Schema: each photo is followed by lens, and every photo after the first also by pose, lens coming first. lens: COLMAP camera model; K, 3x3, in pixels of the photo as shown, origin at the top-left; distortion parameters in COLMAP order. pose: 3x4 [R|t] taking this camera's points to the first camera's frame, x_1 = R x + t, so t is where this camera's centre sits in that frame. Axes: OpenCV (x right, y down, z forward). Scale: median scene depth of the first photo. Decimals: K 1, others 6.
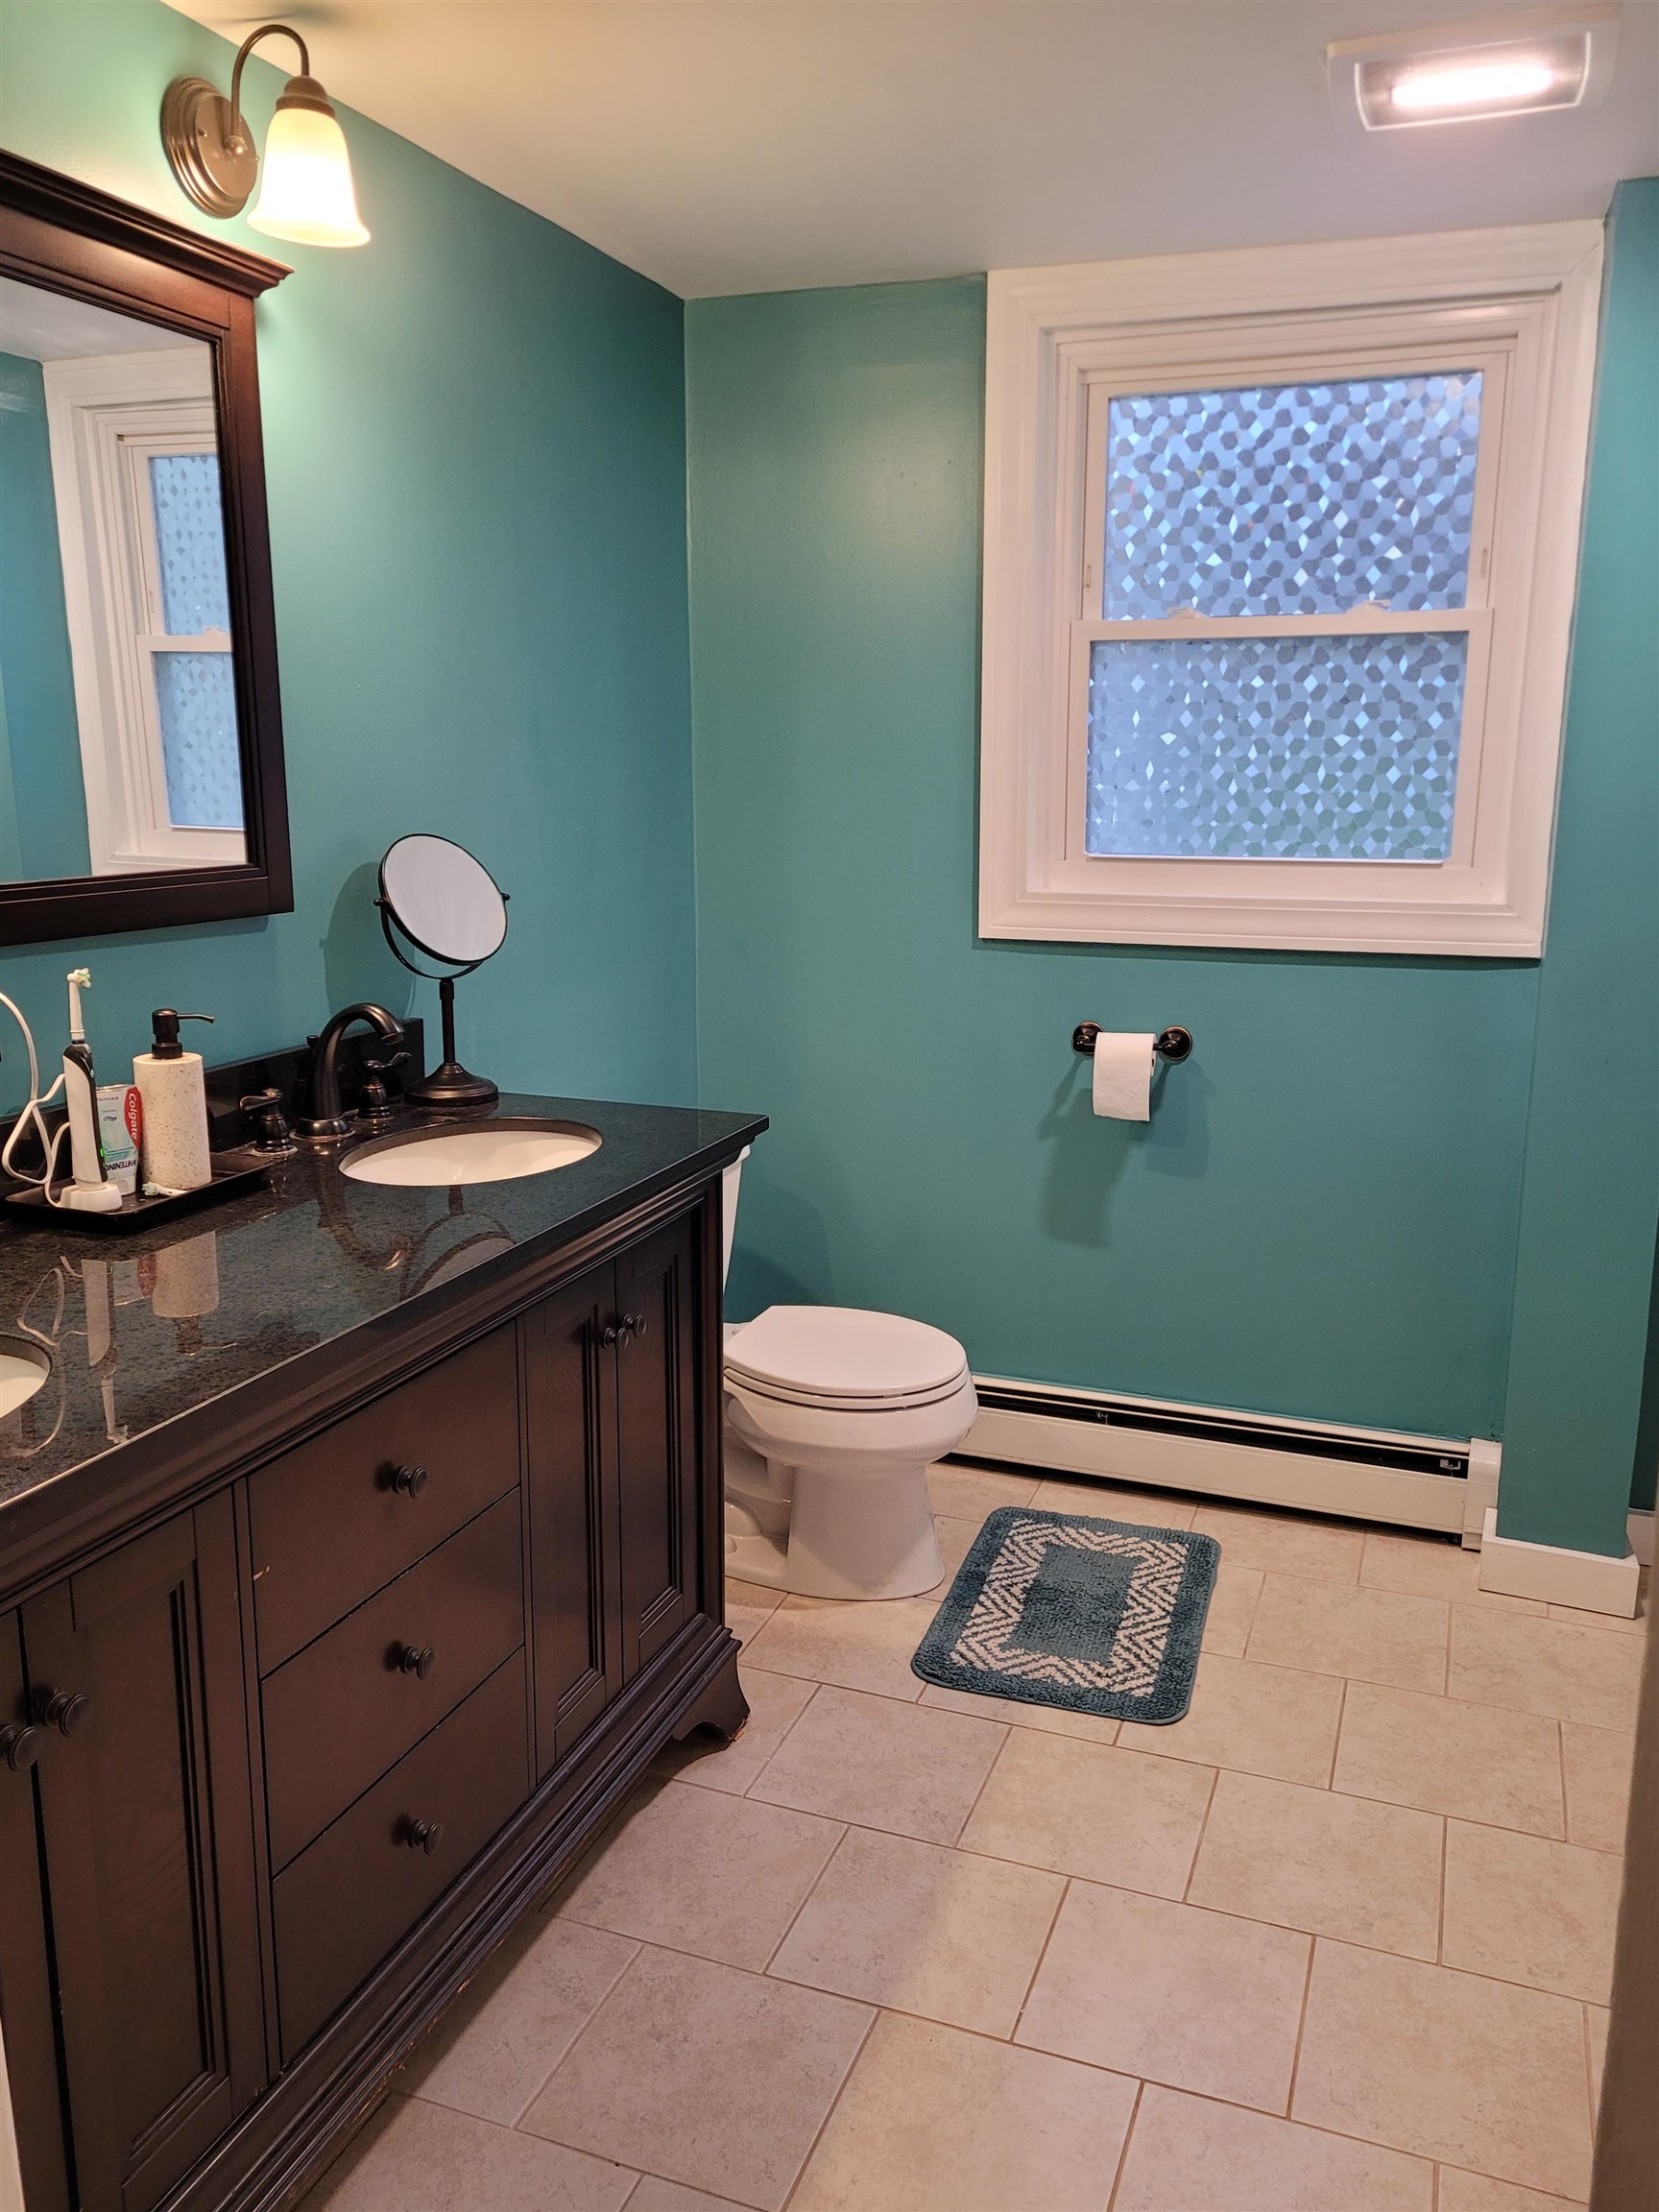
lens RADIAL K [[1717.8, 0, 835.9], [0, 1717.8, 1106.5], [0, 0, 1]] dist [0.045625, -0.038078]
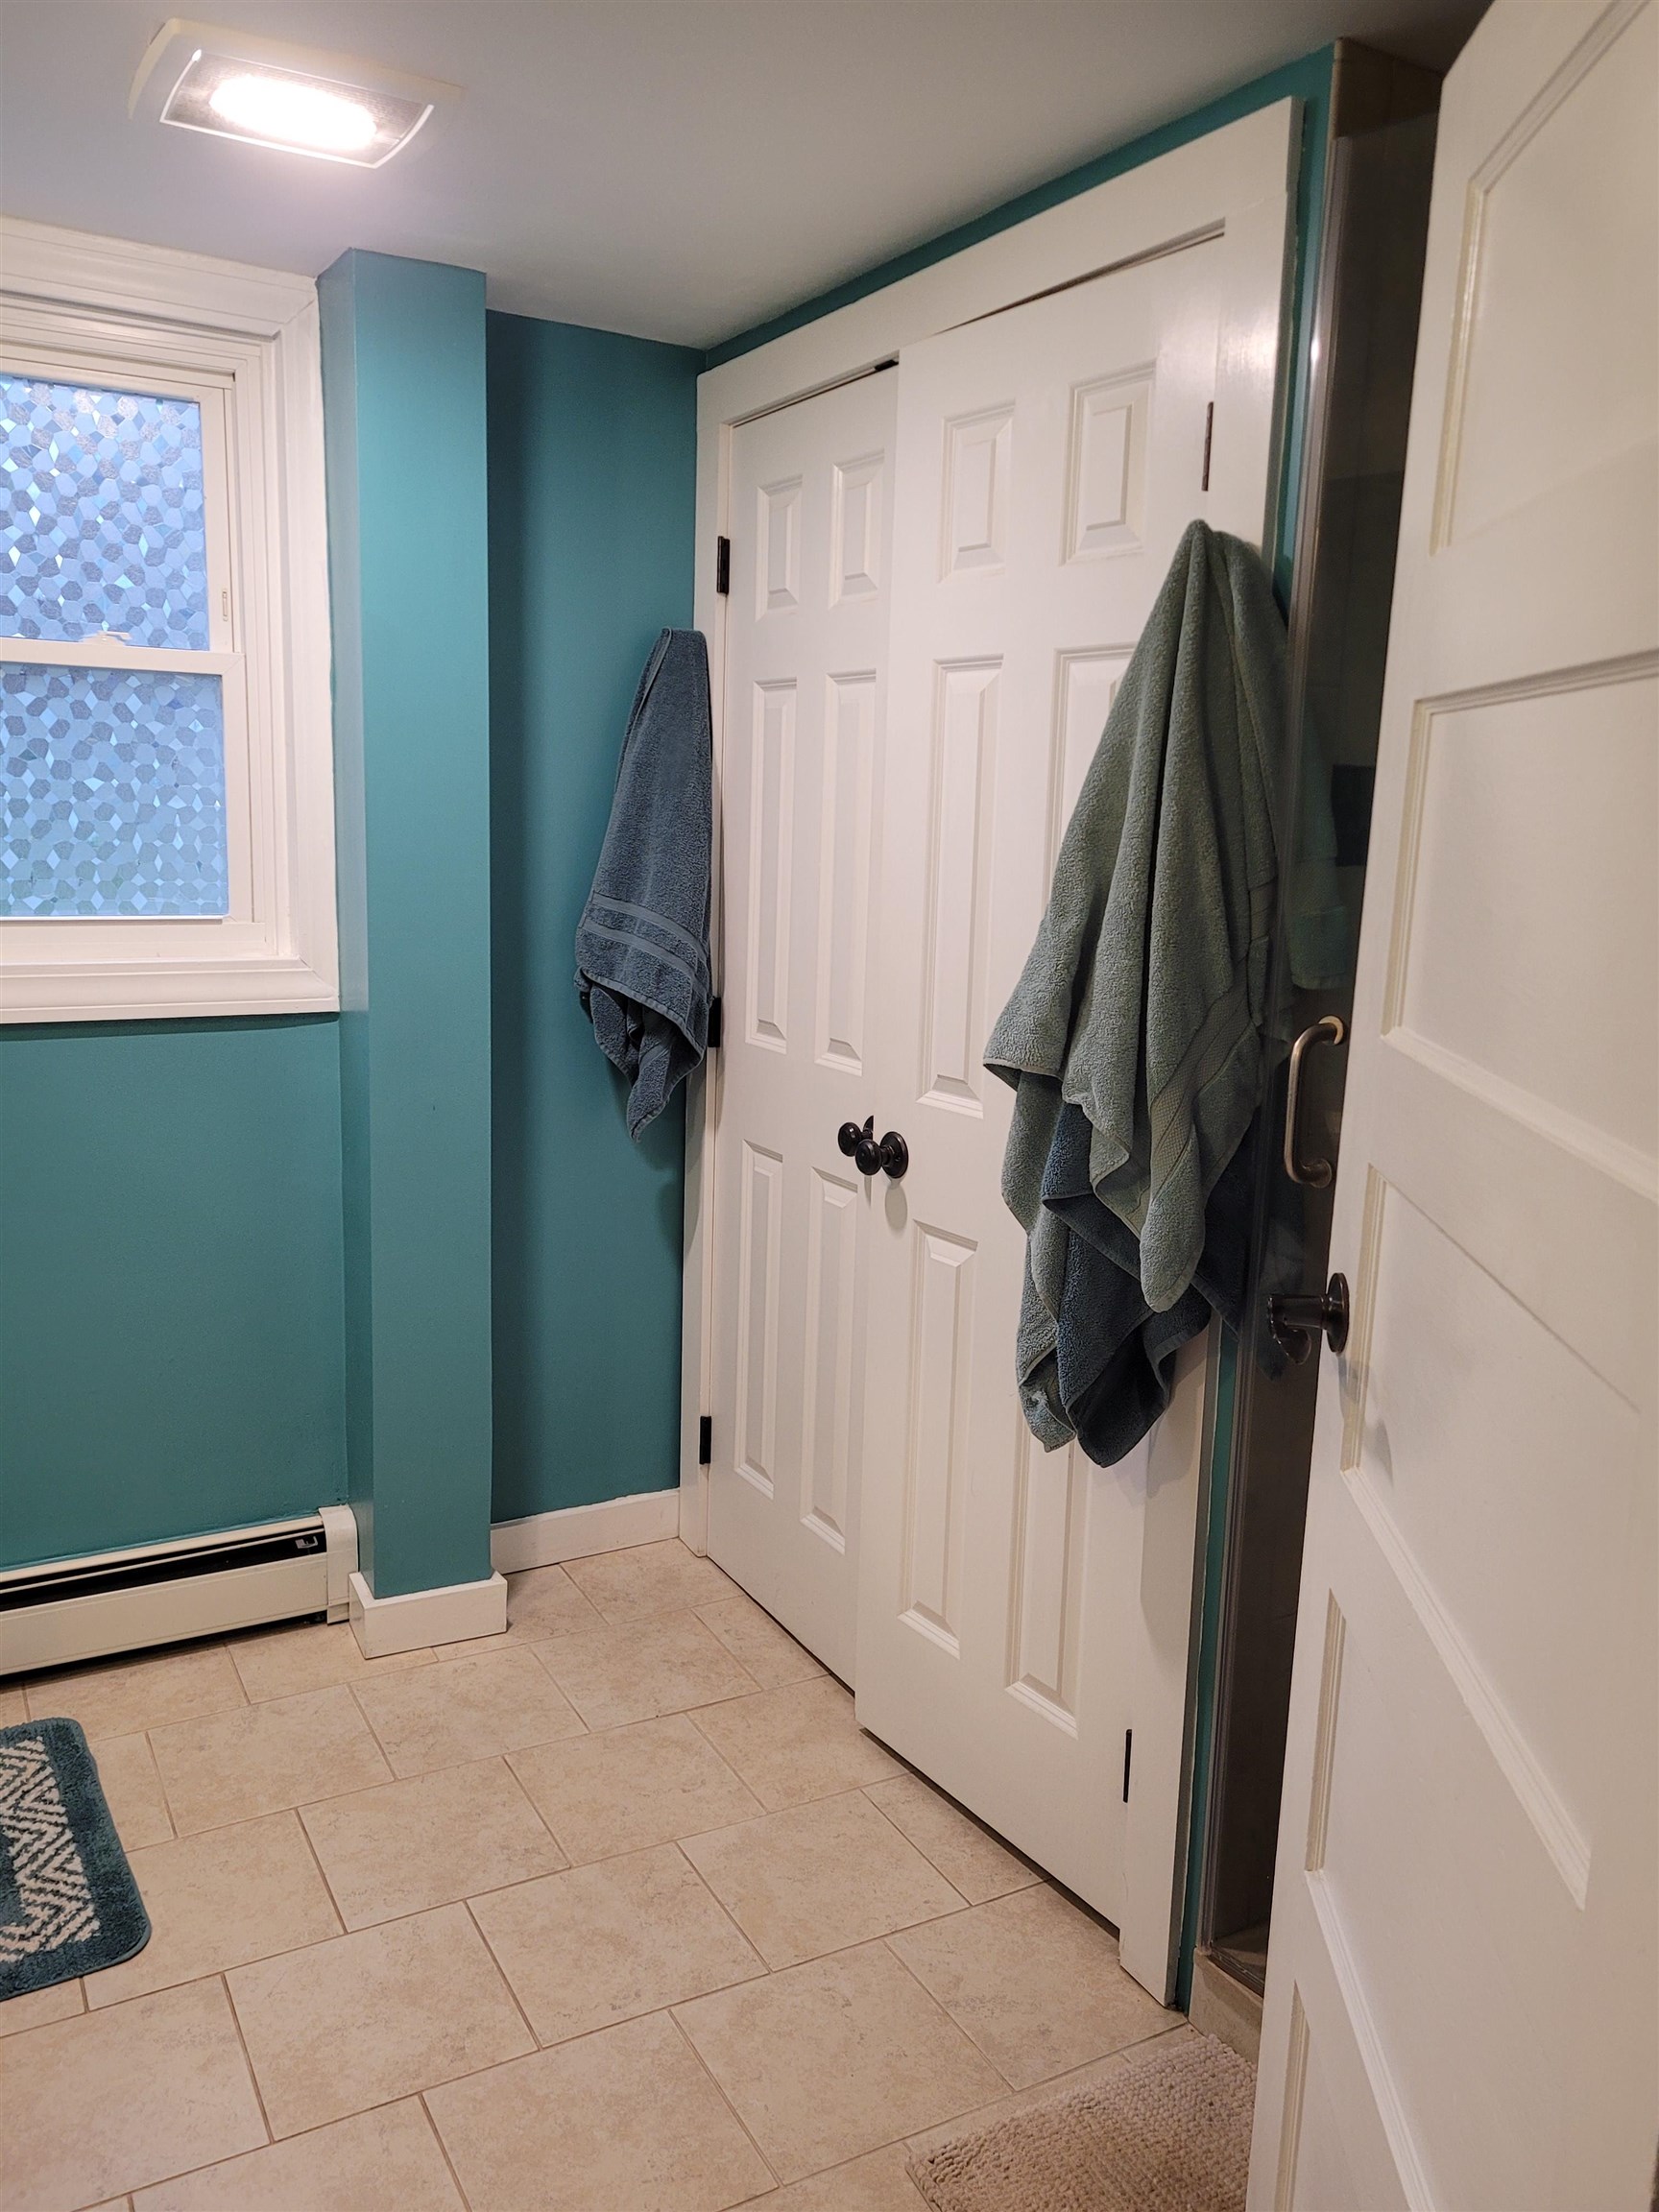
lens RADIAL K [[1717.8, 0, 825.8], [0, 1717.8, 1089.8], [0, 0, 1]] dist [0.045625, -0.038078]
pose [[0.631917, -0.108384, 0.767420, -0.175890], [0.128878, 0.991083, 0.033851, -0.038039], [-0.764246, 0.077512, 0.640250, 0.154153]]
